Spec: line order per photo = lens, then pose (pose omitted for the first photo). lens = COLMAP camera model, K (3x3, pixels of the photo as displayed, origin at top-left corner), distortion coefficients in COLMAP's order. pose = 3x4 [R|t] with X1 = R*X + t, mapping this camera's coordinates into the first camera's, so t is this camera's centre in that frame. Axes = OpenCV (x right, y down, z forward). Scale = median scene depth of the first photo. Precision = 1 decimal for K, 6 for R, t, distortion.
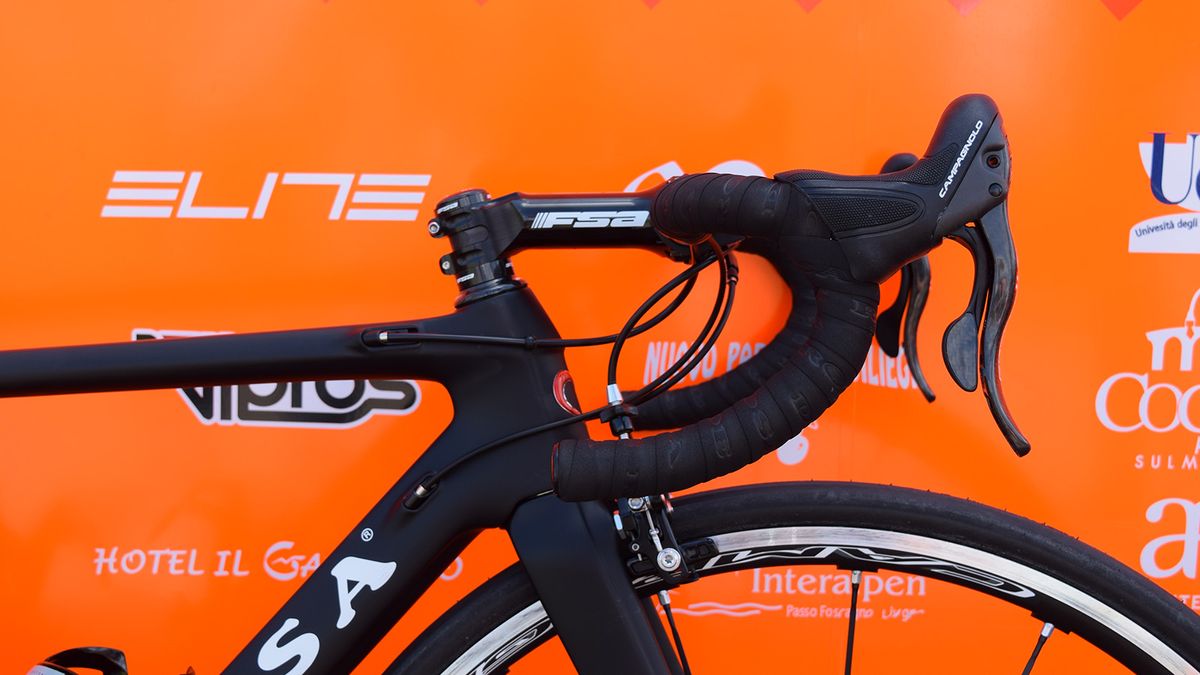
lens RADIAL K [[1665.8, 0, 543.1], [0, 1665.8, 327.5], [0, 0, 1]] dist [-0.030733, 0.000000]
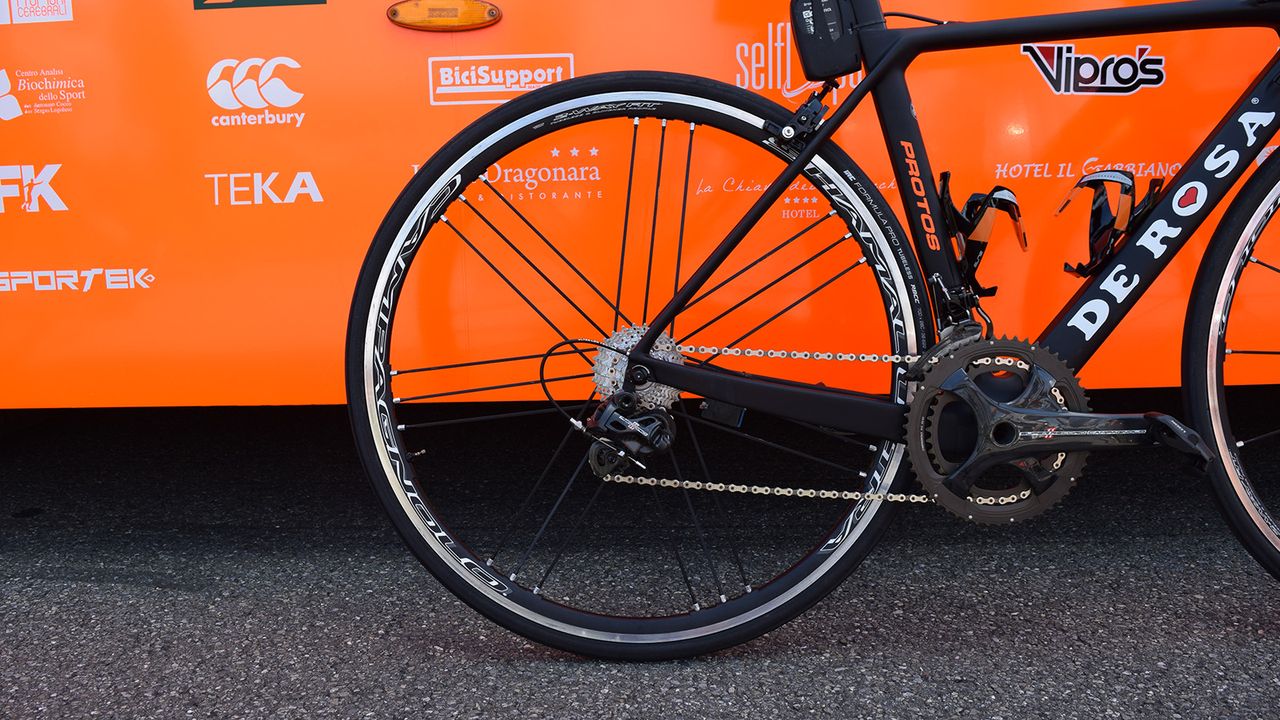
lens RADIAL K [[1009.5, 0, 634.7], [0, 1009.5, 348.9], [0, 0, 1]] dist [-0.095576, 0.026858]
pose [[0.998879, -0.042746, 0.020352, -0.721322], [0.041489, 0.997419, 0.058608, 0.262547], [-0.022805, -0.057698, 0.998074, -0.128165]]
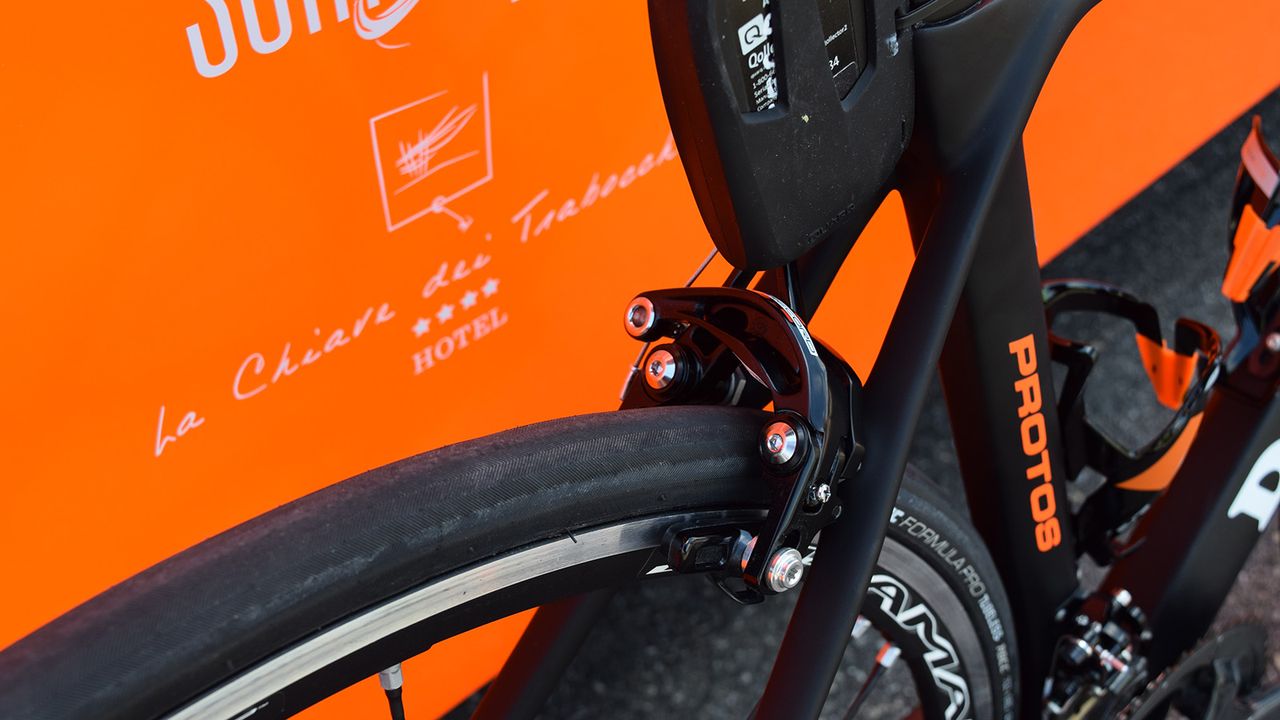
lens RADIAL K [[1408.0, 0, 634.7], [0, 1408.0, 372.4], [0, 0, 1]] dist [-0.106353, 0.000000]
pose [[0.722887, -0.496607, 0.480432, -0.709432], [0.113913, 0.771444, 0.626017, -0.121963], [-0.681511, -0.397813, 0.614237, 0.657660]]
